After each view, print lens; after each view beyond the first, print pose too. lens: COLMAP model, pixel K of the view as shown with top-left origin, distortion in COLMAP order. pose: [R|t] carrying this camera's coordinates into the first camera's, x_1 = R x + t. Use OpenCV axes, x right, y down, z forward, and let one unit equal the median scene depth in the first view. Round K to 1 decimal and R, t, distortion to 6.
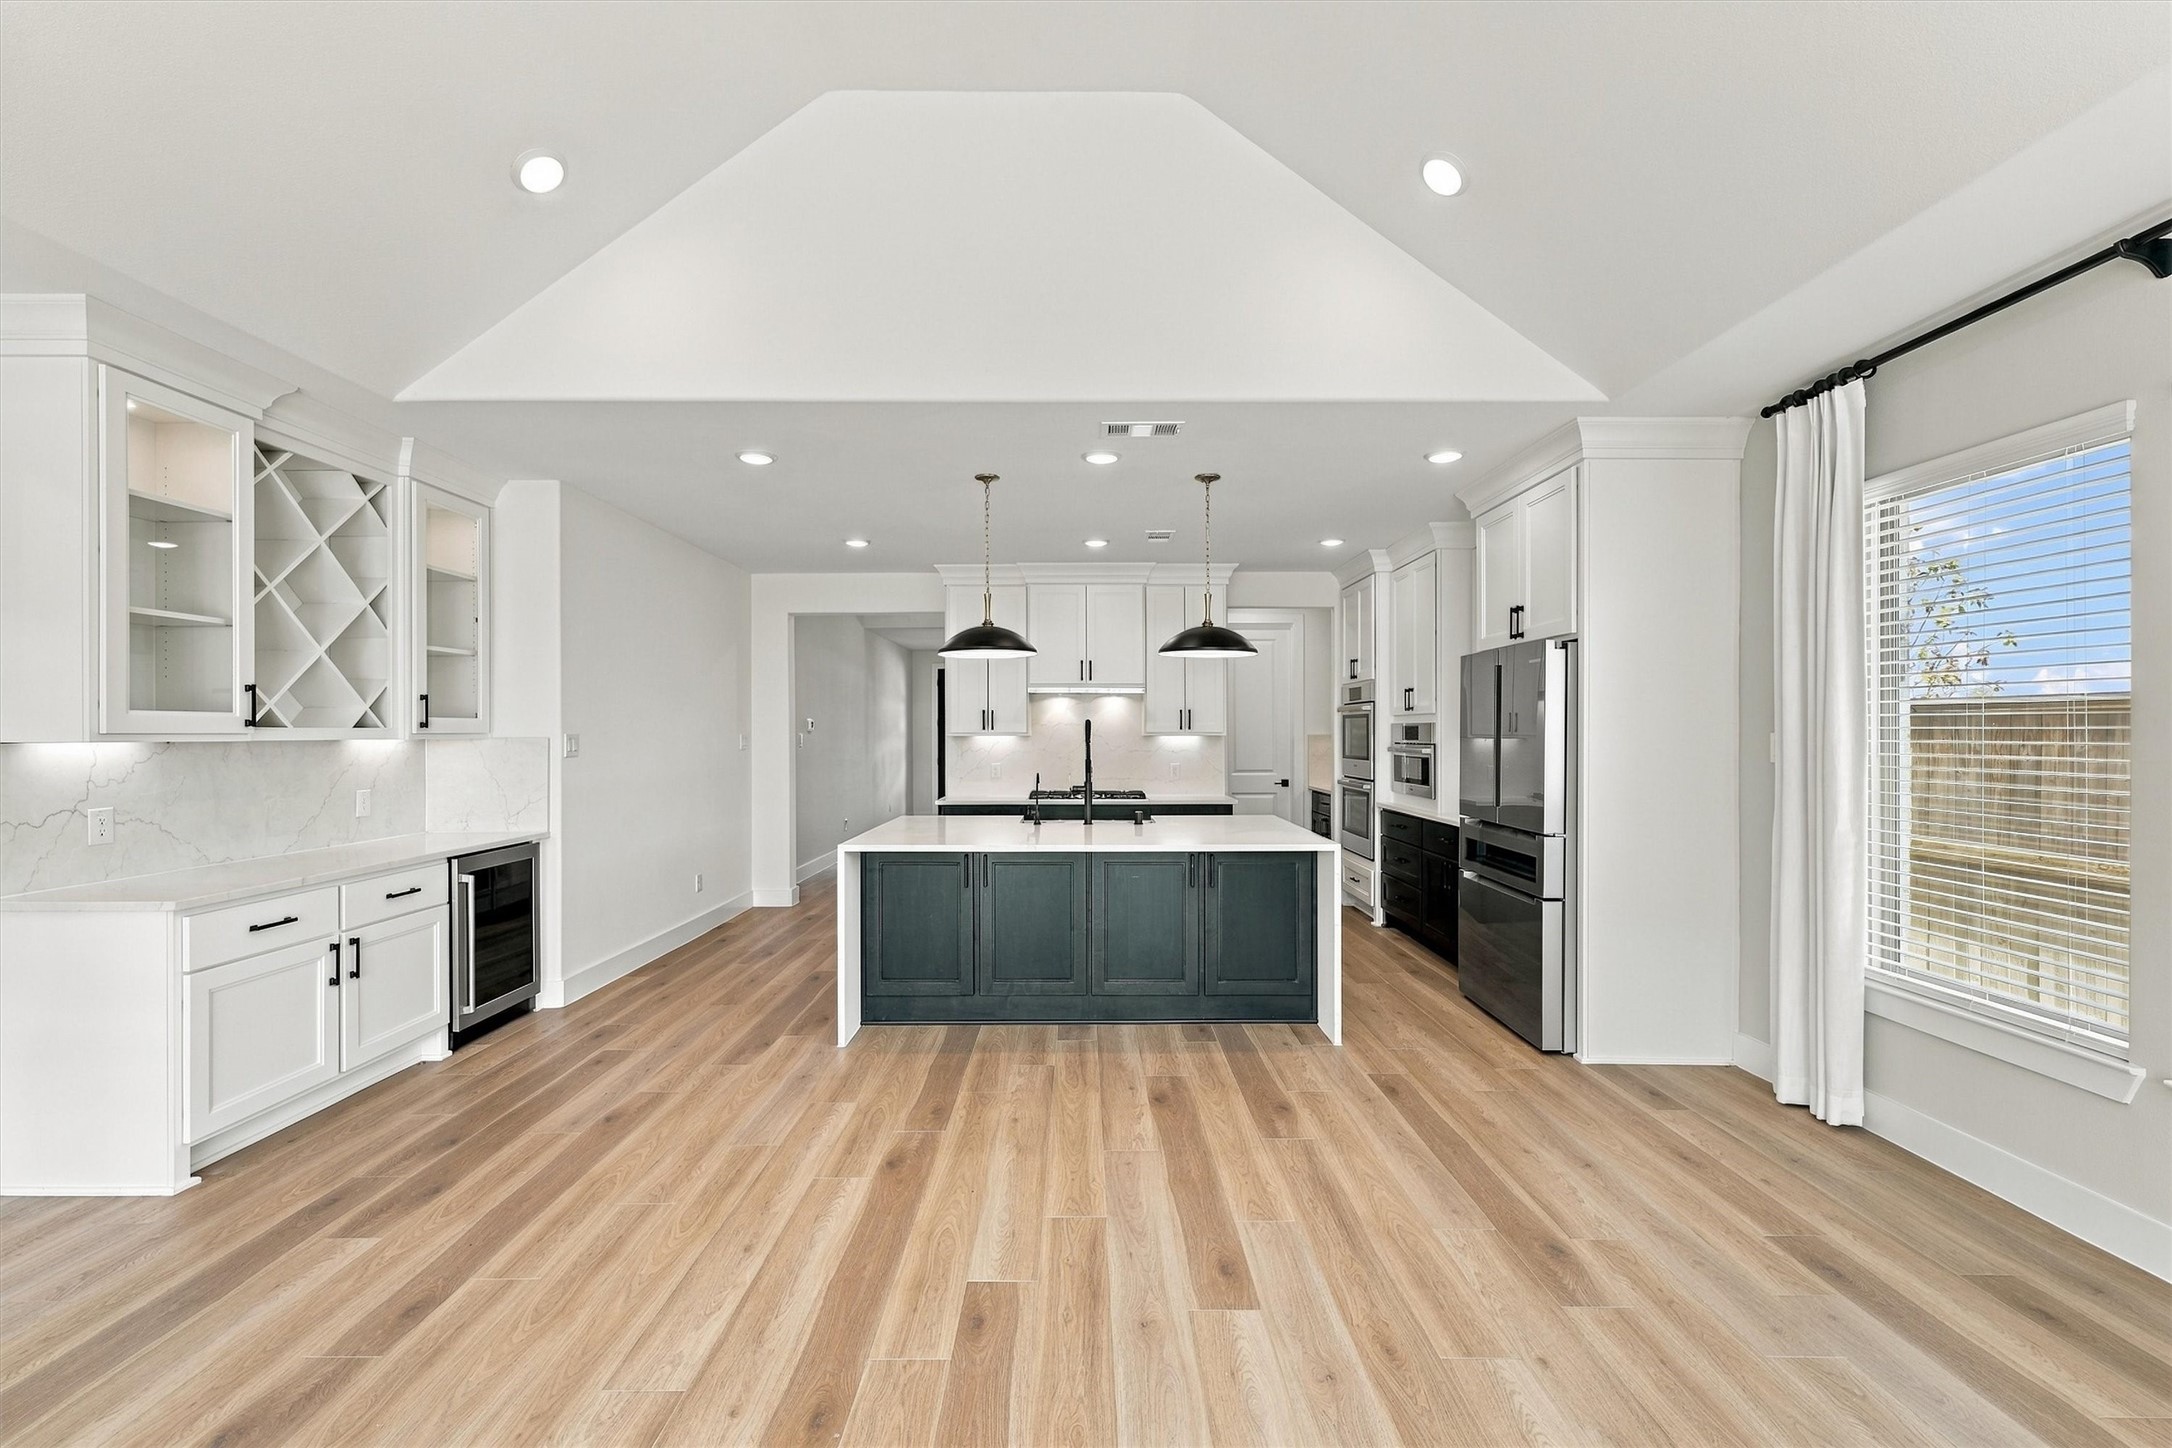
lens RADIAL K [[898.4, 0, 1069.9], [0, 898.4, 734.6], [0, 0, 1]] dist [-0.001076, 0.000072]
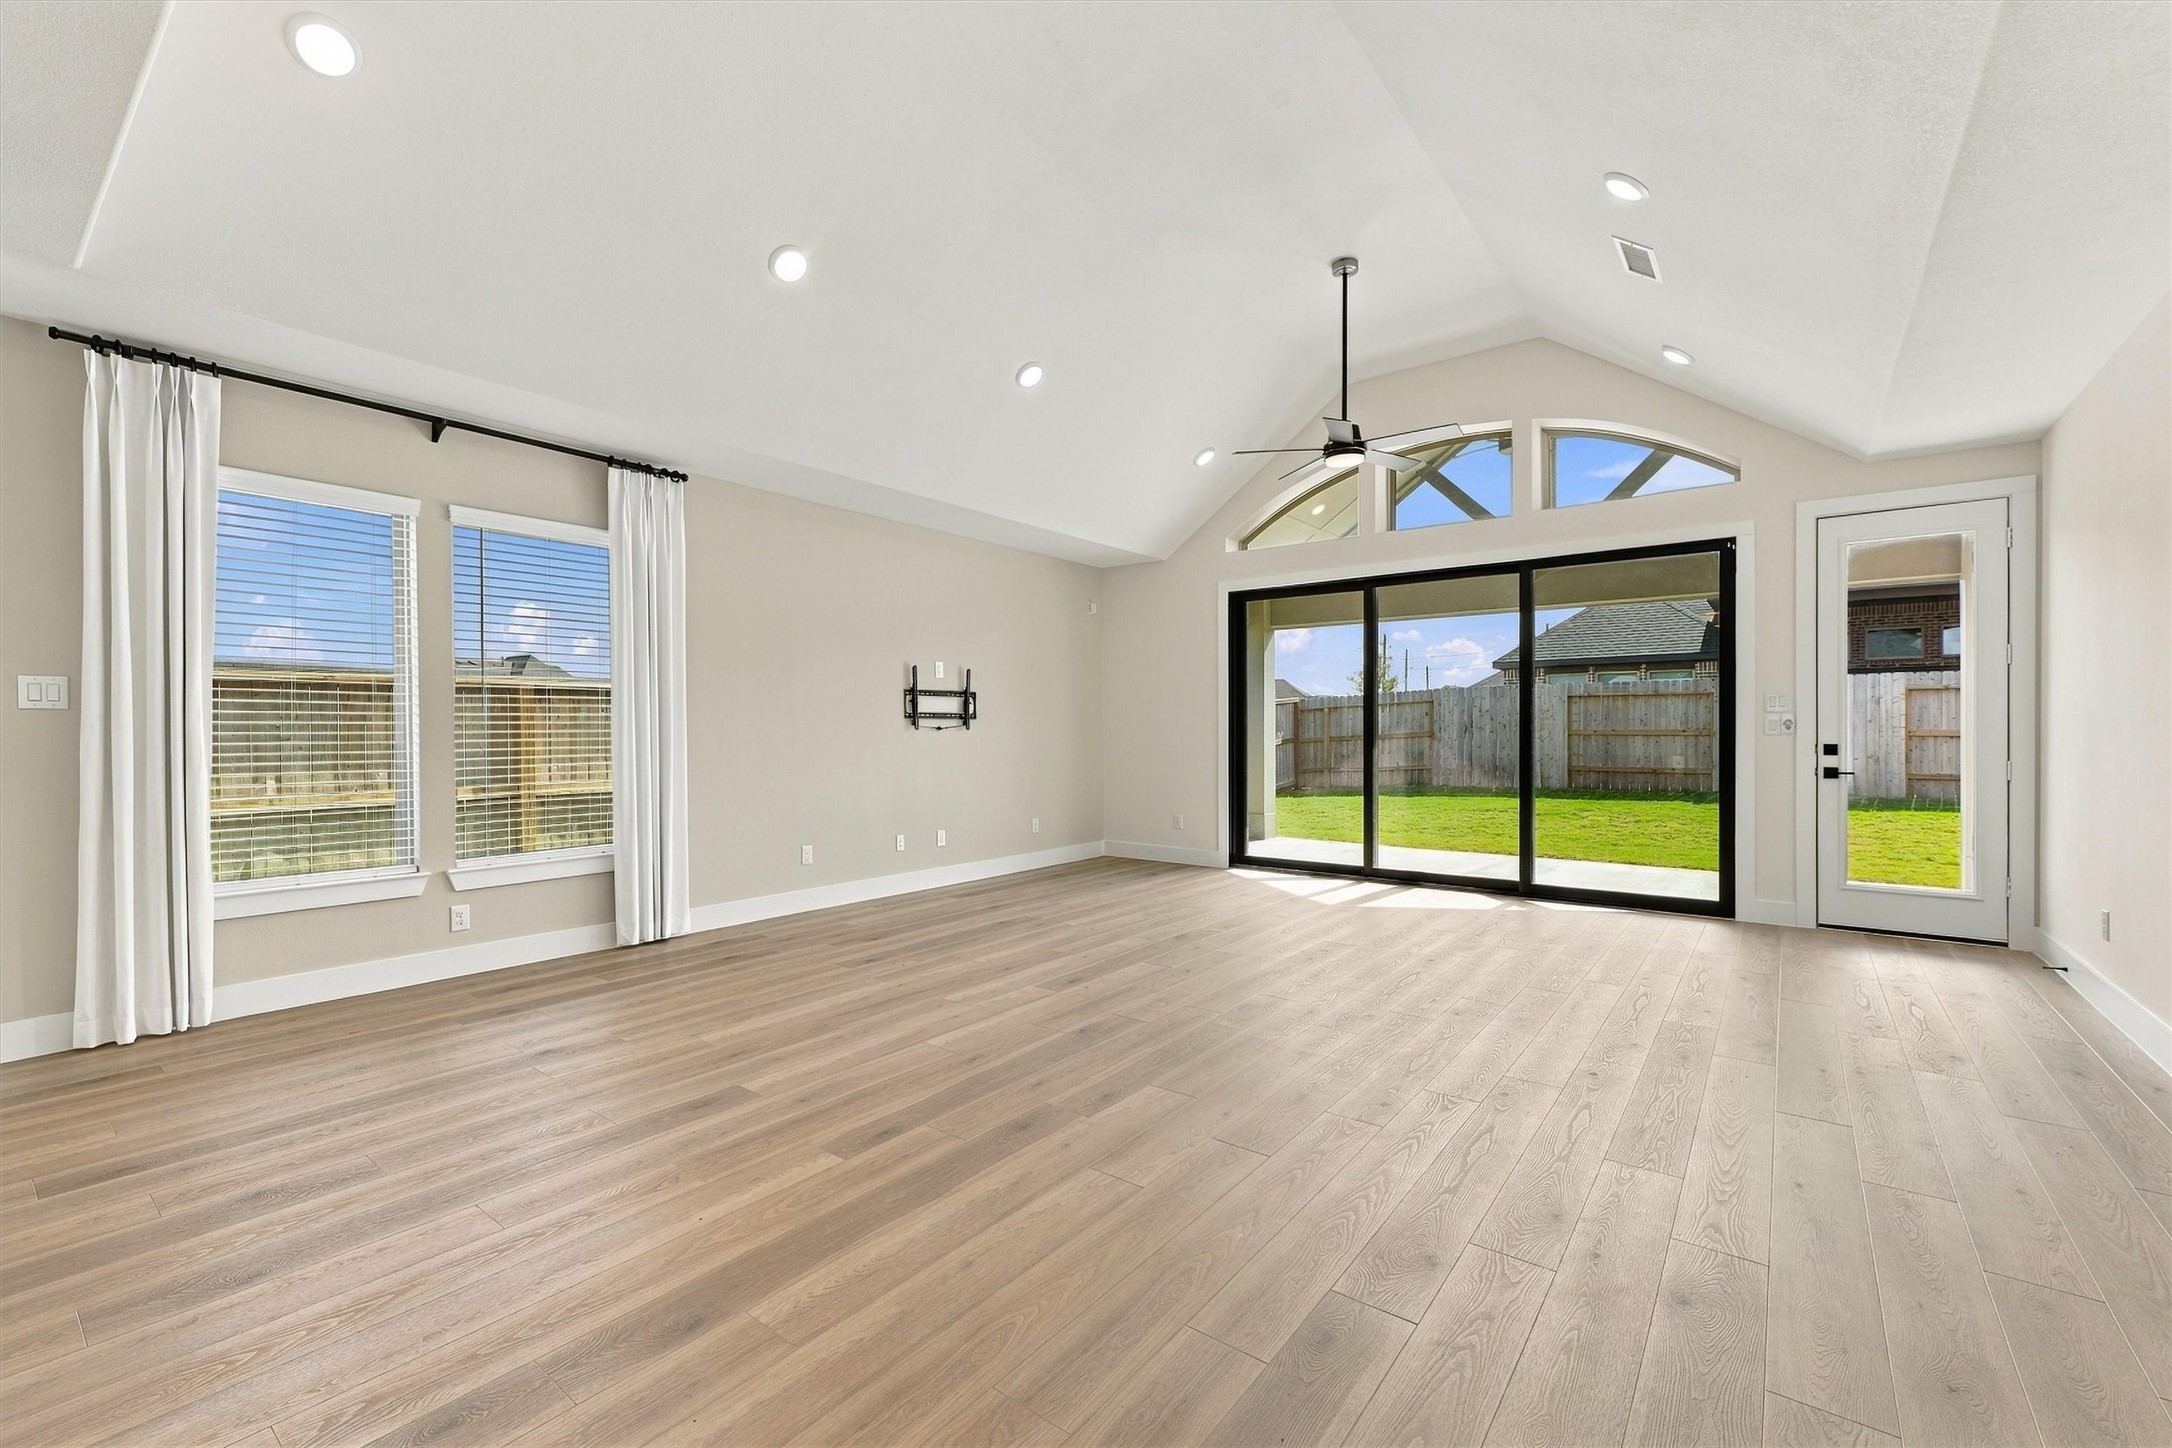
lens RADIAL K [[898.4, 0, 1082.1], [0, 898.4, 723.5], [0, 0, 1]] dist [-0.001076, 0.000072]
pose [[-0.790072, 0.000989, 0.613013, -0.584736], [0.002481, 0.999996, 0.001584, 0.045299], [-0.613008, 0.002772, -0.790072, 0.977027]]
